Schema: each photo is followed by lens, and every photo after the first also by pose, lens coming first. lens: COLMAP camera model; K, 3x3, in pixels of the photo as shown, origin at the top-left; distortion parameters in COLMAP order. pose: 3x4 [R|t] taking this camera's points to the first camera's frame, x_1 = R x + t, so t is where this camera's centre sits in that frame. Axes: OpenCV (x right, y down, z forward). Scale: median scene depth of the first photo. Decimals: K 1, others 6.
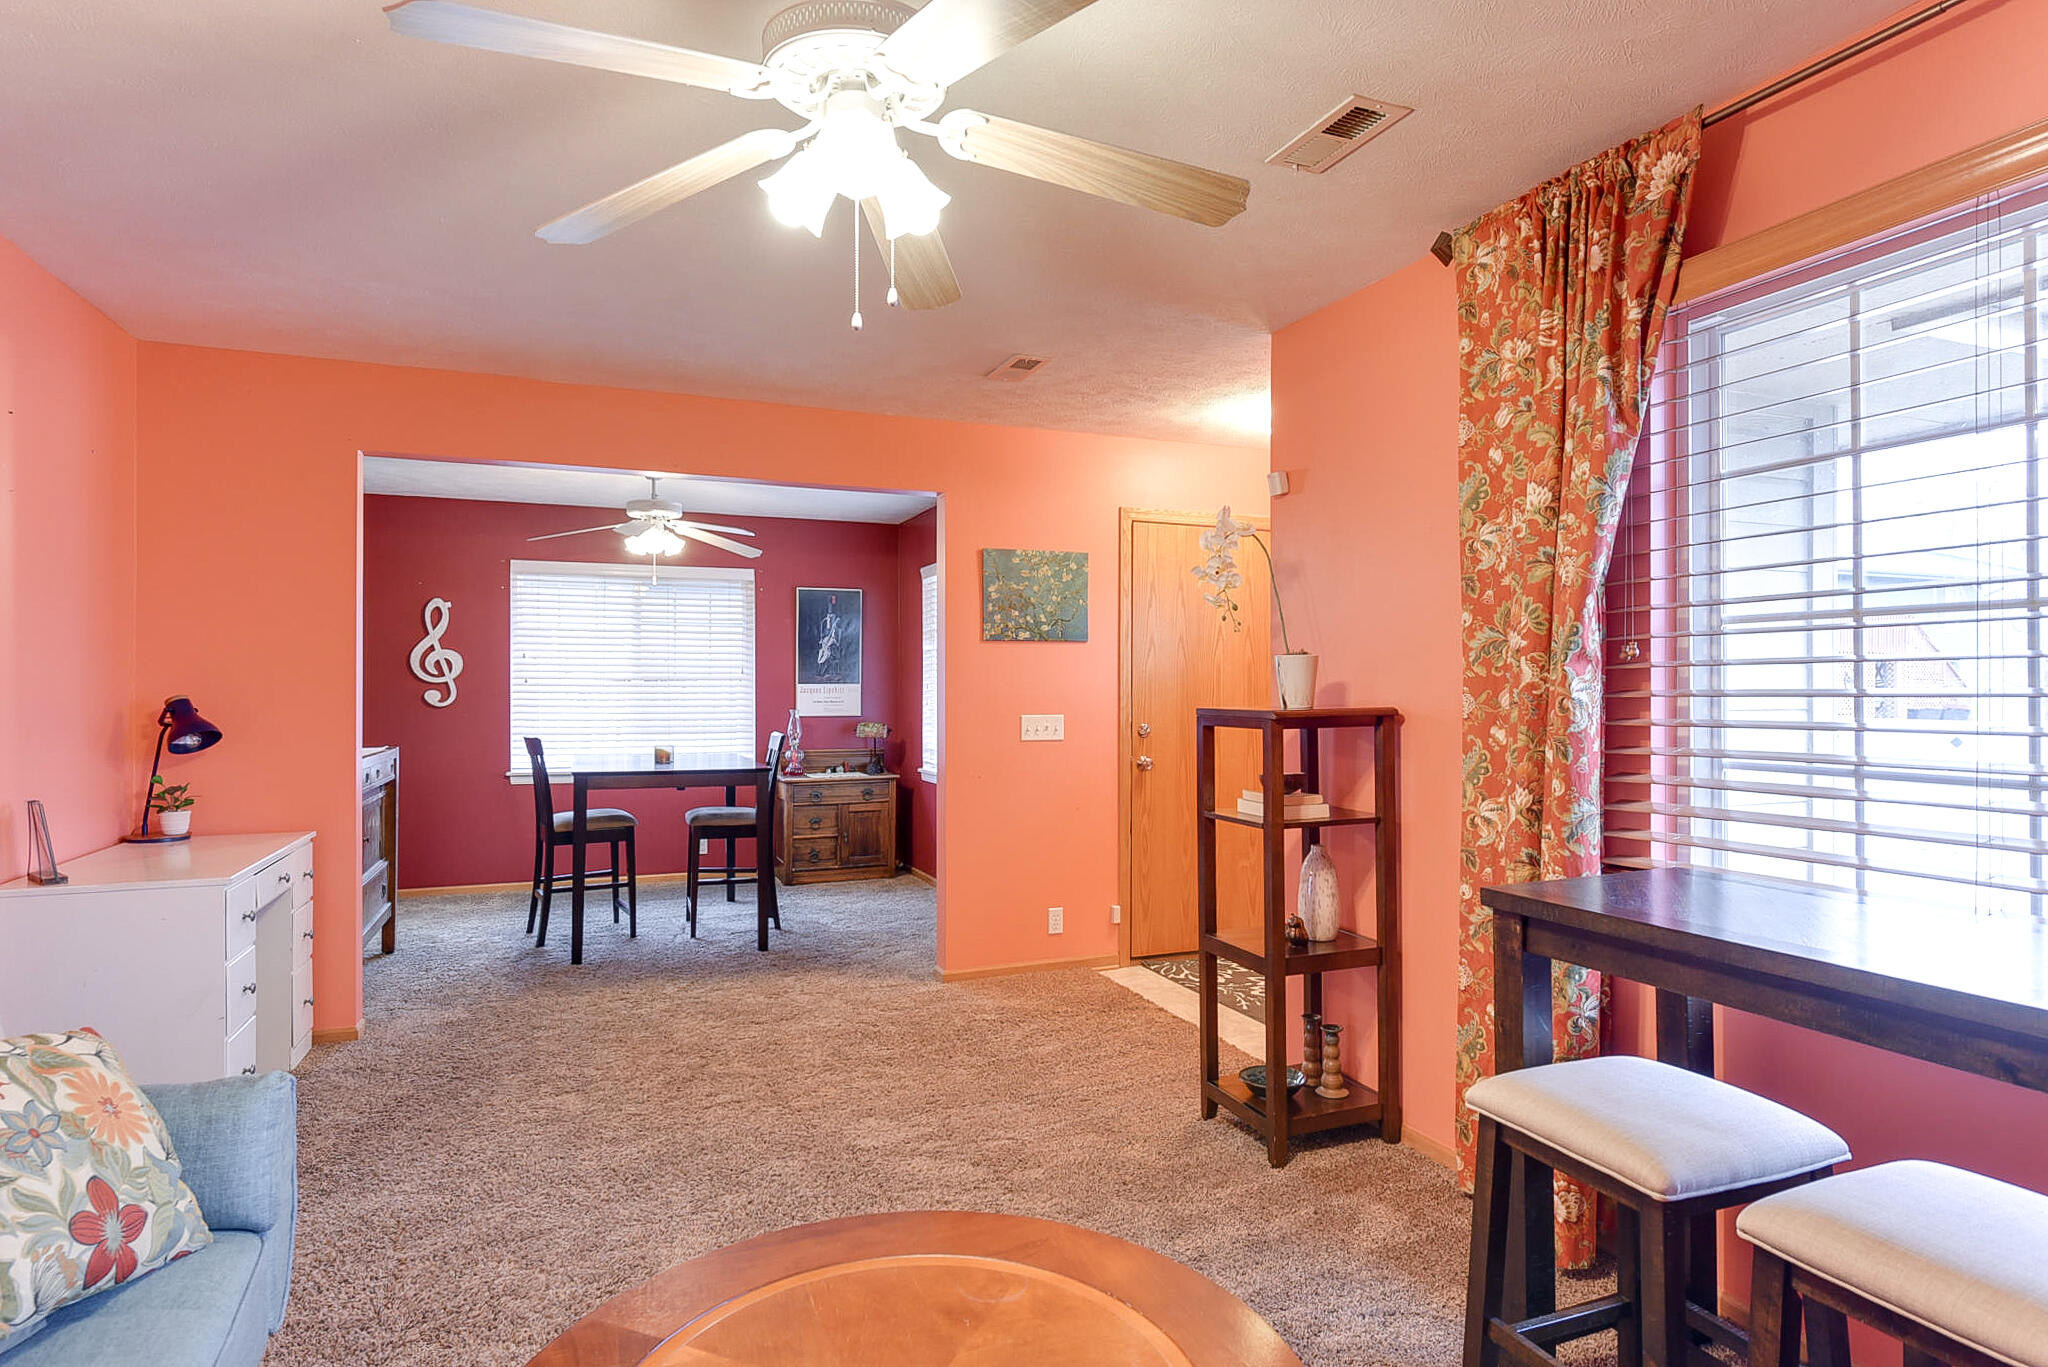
lens RADIAL K [[1156.8, 0, 1035.3], [0, 1156.8, 686.7], [0, 0, 1]] dist [0.004161, 0.000240]
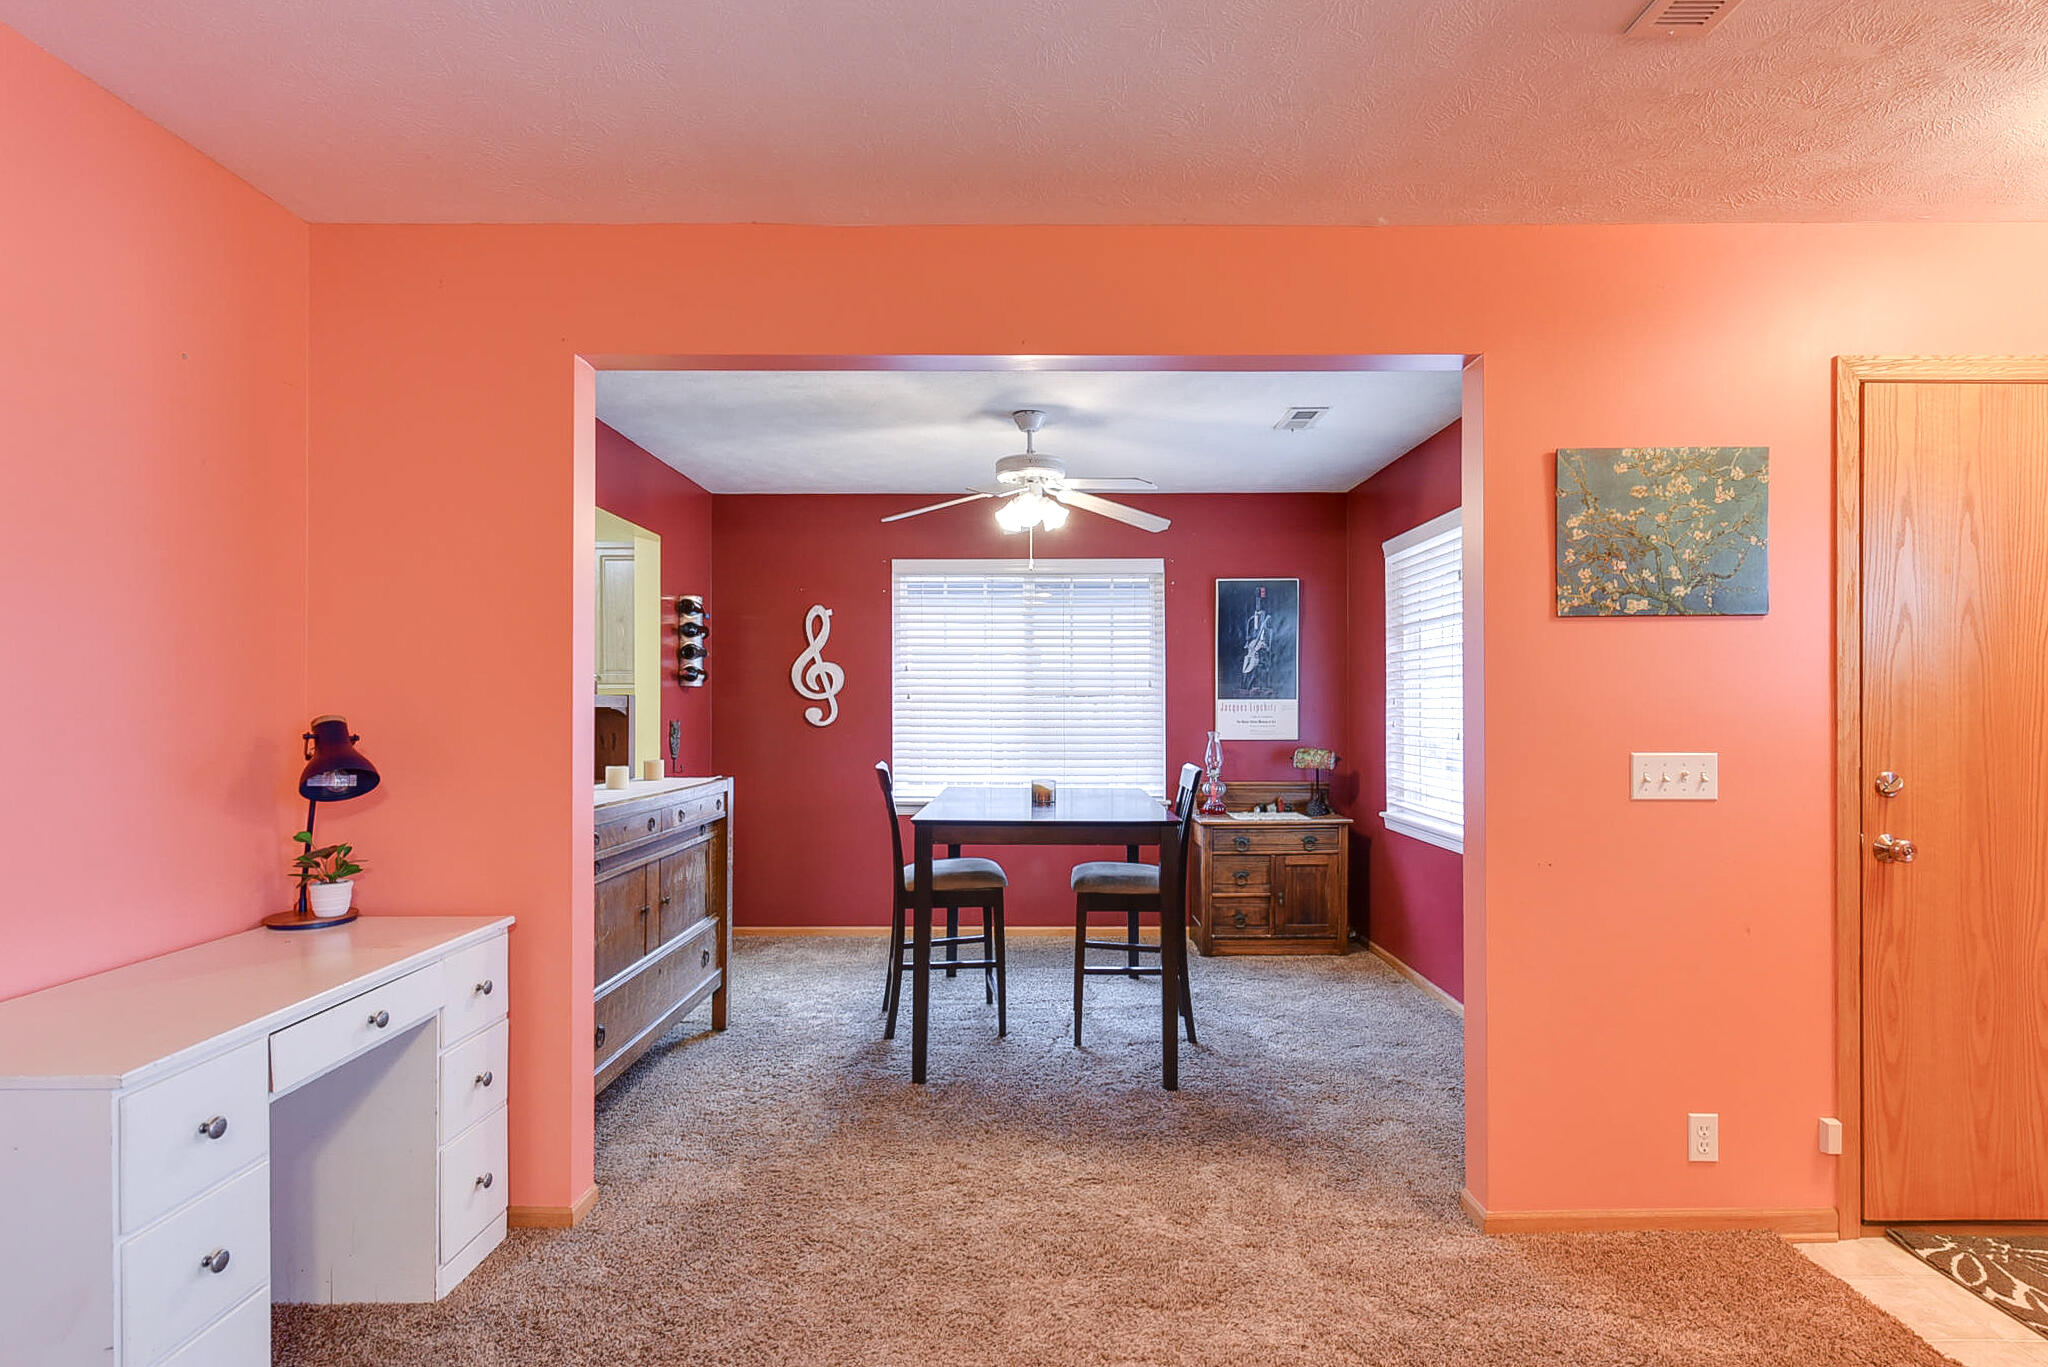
lens RADIAL K [[1003.1, 0, 1015.7], [0, 1003.1, 700.8], [0, 0, 1]] dist [0.000028, -0.000349]
pose [[0.921734, -0.003778, -0.387804, -0.085007], [0.002619, 0.999990, -0.003518, 0.000971], [0.387814, 0.002227, 0.921735, 0.400673]]
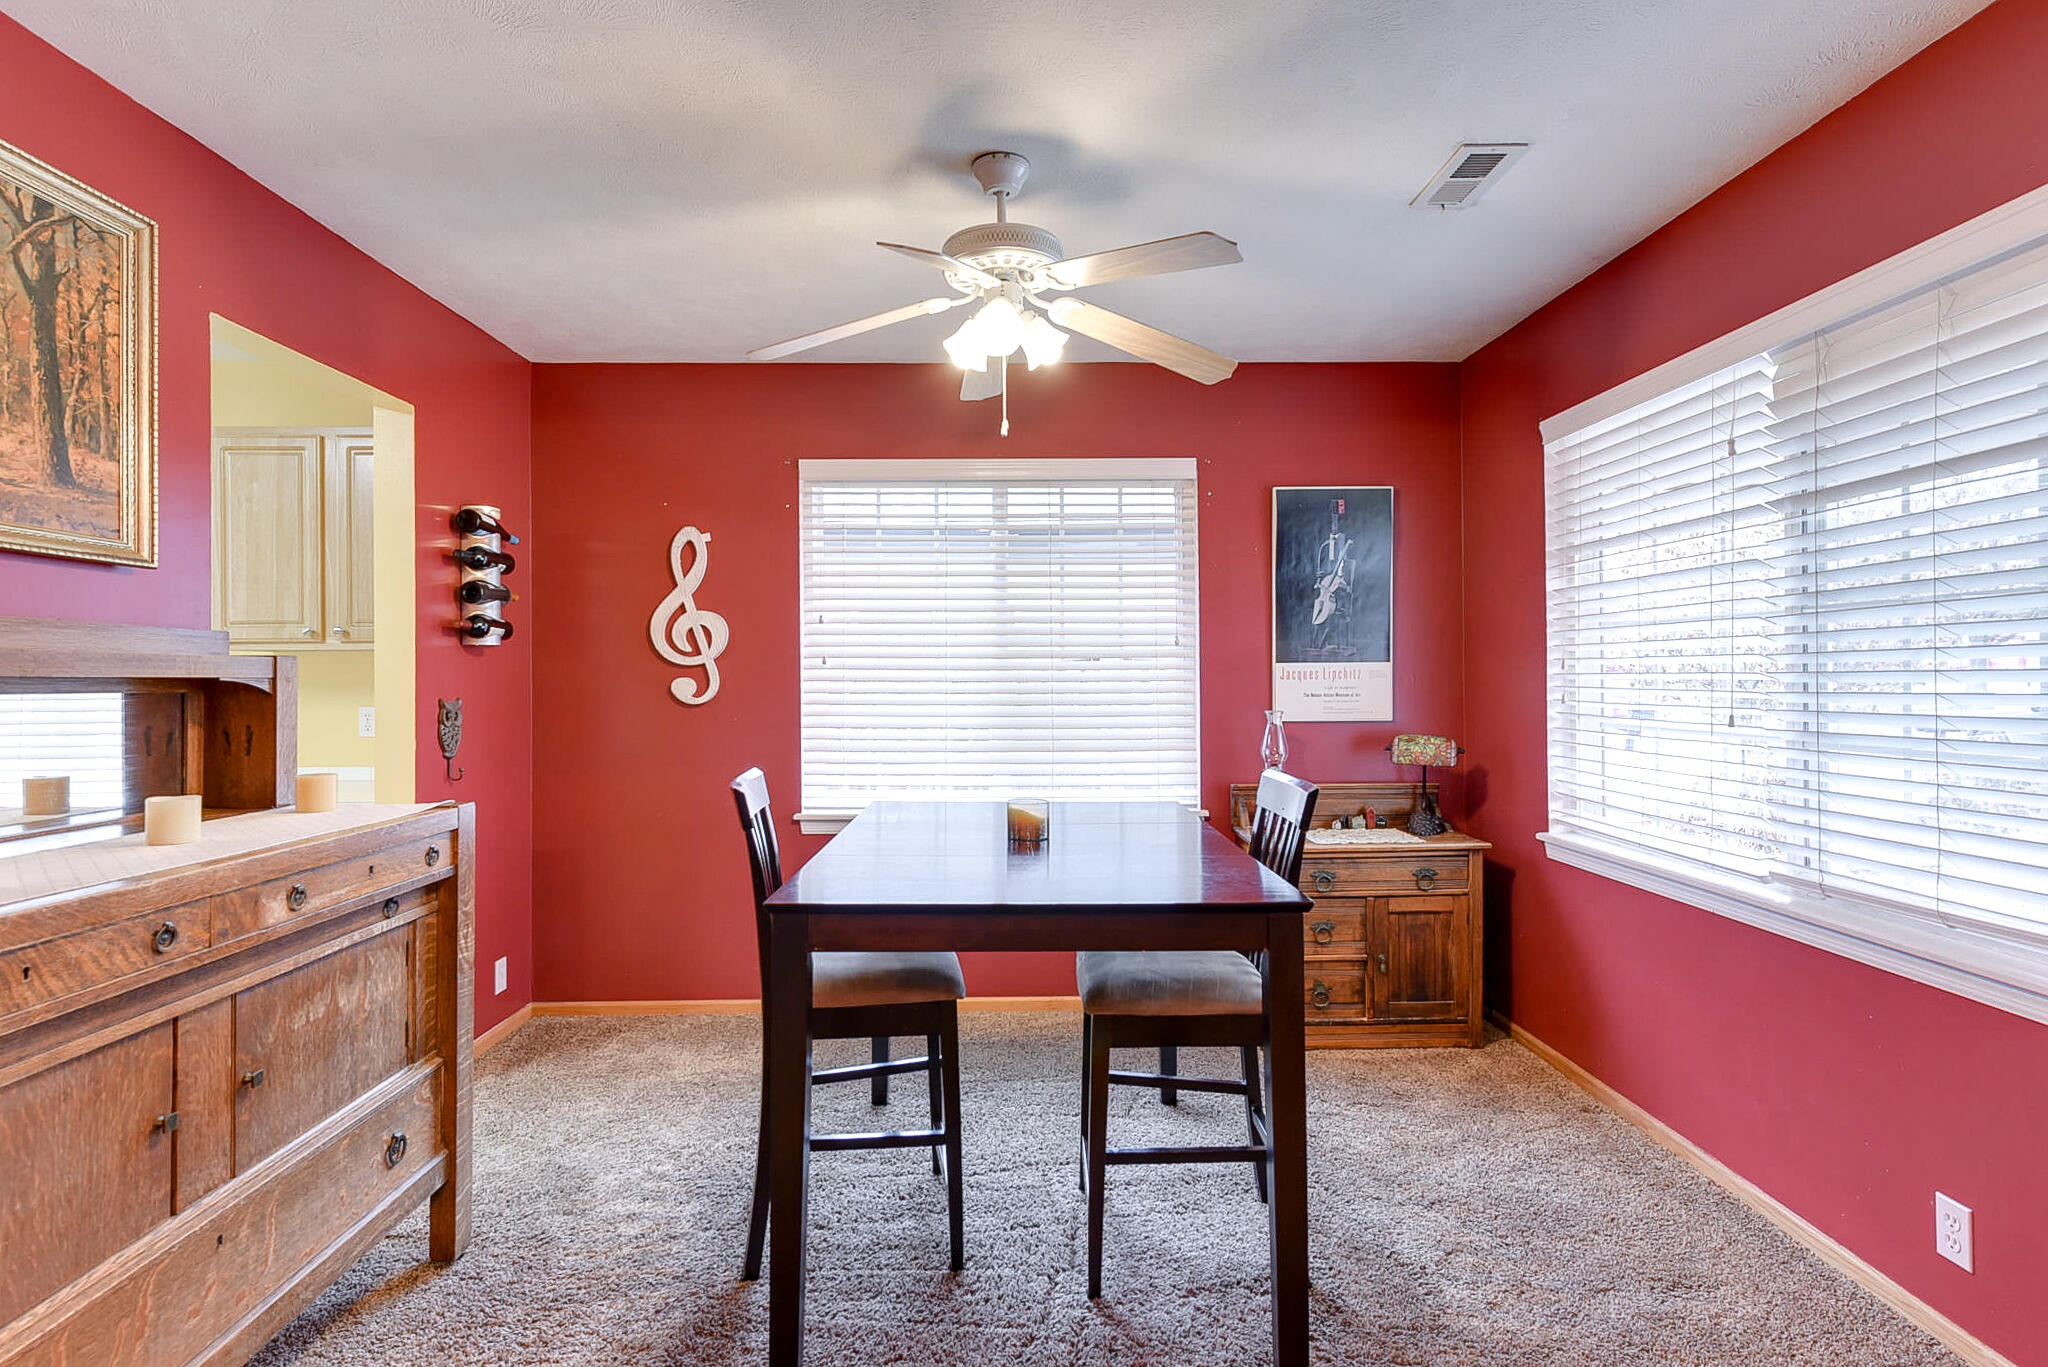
lens RADIAL K [[1003.1, 0, 1009.3], [0, 1003.1, 664.7], [0, 0, 1]] dist [0.000028, -0.000349]
pose [[0.930865, -0.009829, -0.365230, -0.195219], [0.006970, 0.999934, -0.009146, 0.002675], [0.365296, 0.005968, 0.930872, 0.668559]]
